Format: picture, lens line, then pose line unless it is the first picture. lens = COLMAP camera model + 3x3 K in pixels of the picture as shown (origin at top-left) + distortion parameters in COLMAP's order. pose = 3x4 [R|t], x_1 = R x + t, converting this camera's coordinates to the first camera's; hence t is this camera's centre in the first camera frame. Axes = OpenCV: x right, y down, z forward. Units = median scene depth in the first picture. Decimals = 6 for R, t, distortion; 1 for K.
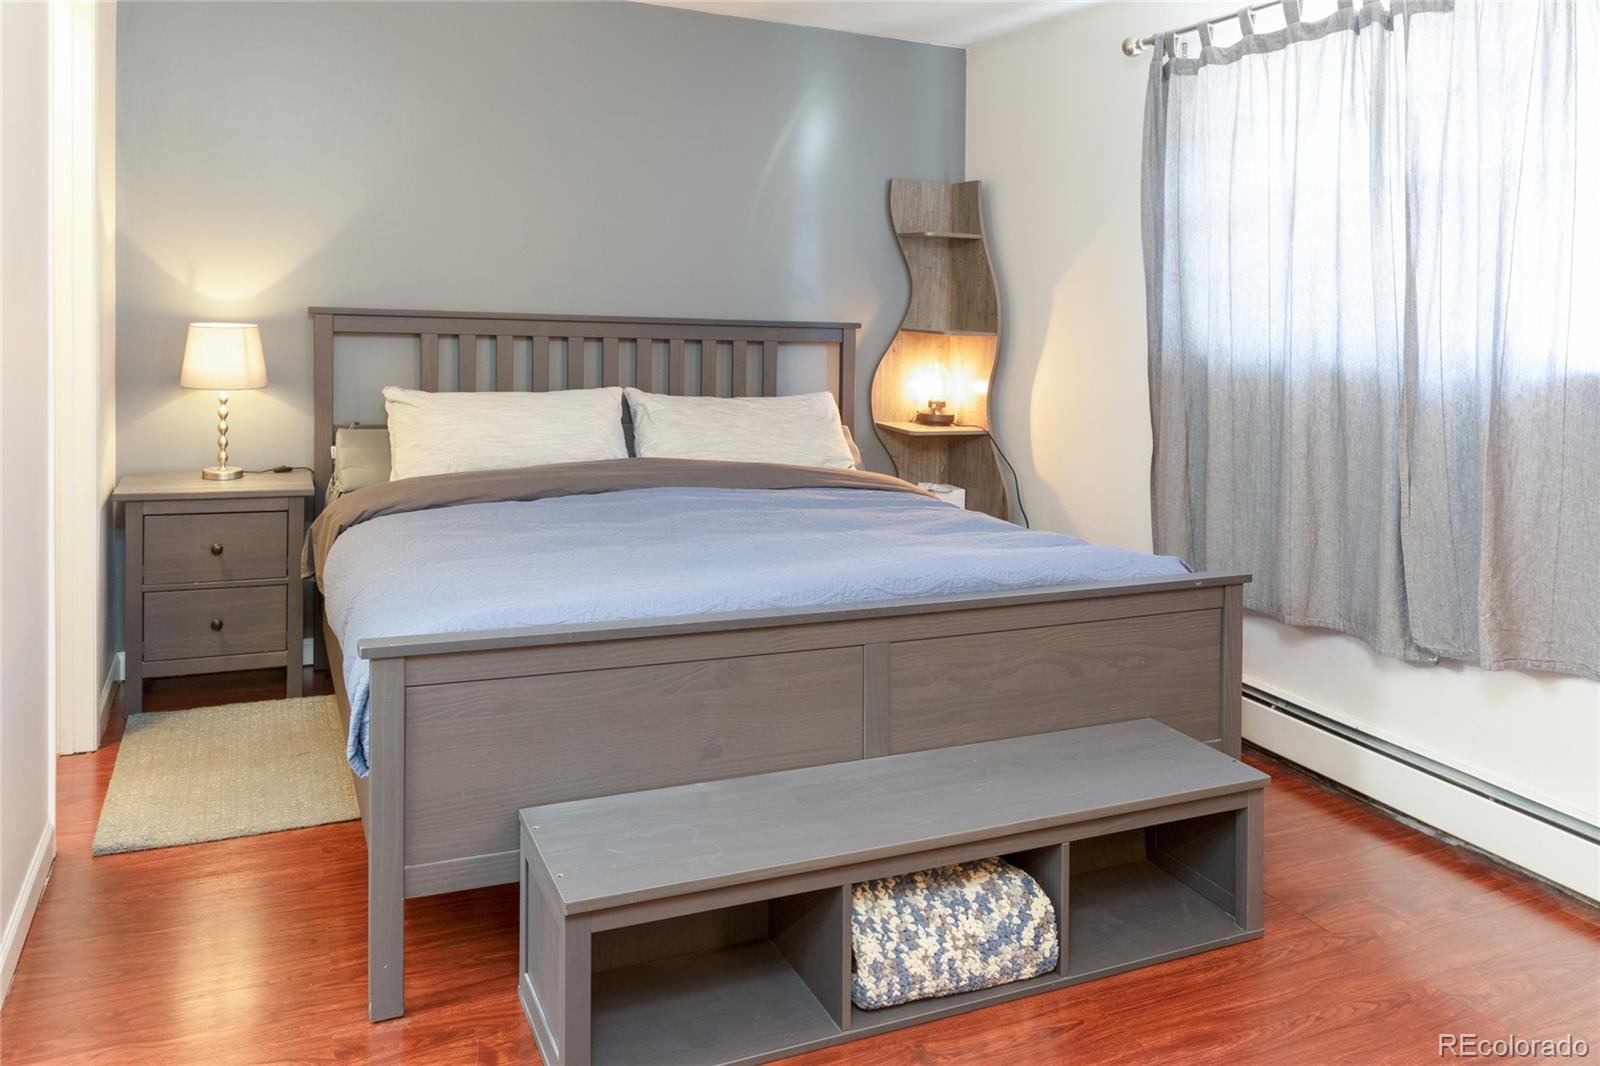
lens RADIAL K [[1149.1, 0, 798.9], [0, 1149.1, 567.6], [0, 0, 1]] dist [-0.000828, 0.000864]
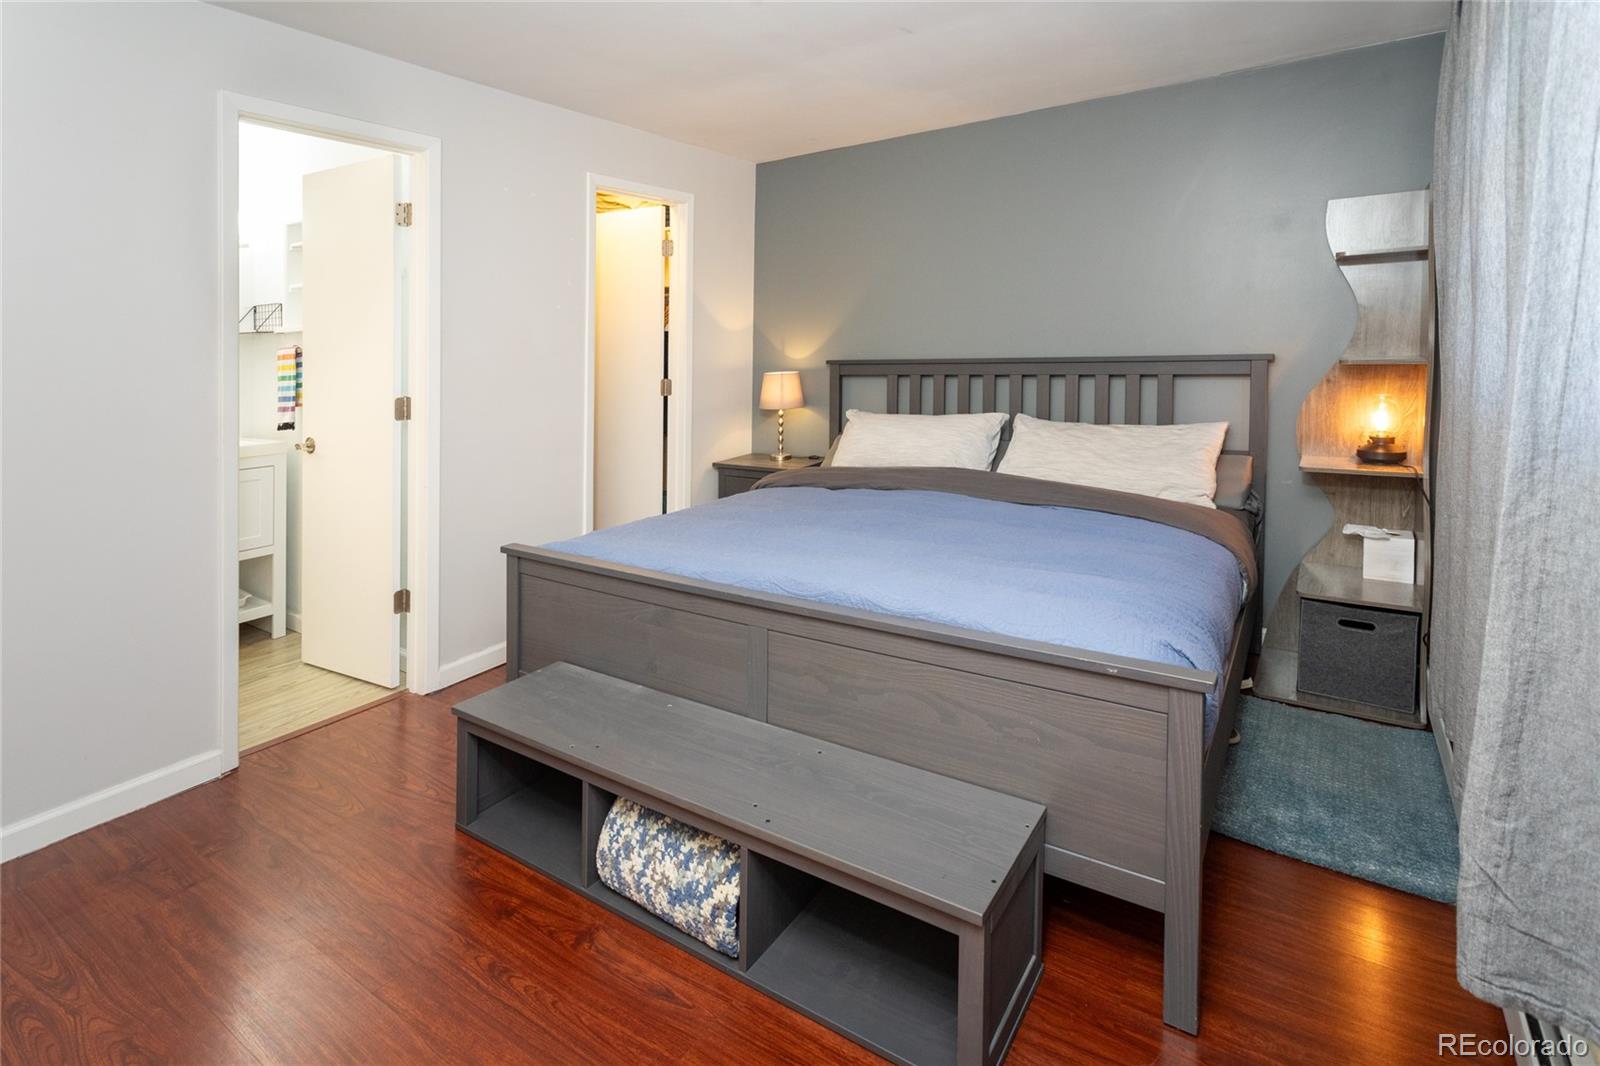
lens RADIAL K [[789.8, 0, 800.9], [0, 789.8, 512.3], [0, 0, 1]] dist [-0.000319, 0.000322]
pose [[0.526661, 0.128788, -0.840263, 0.837147], [-0.148000, 0.987253, 0.058553, -0.117739], [0.837092, 0.093521, 0.539008, 0.622124]]
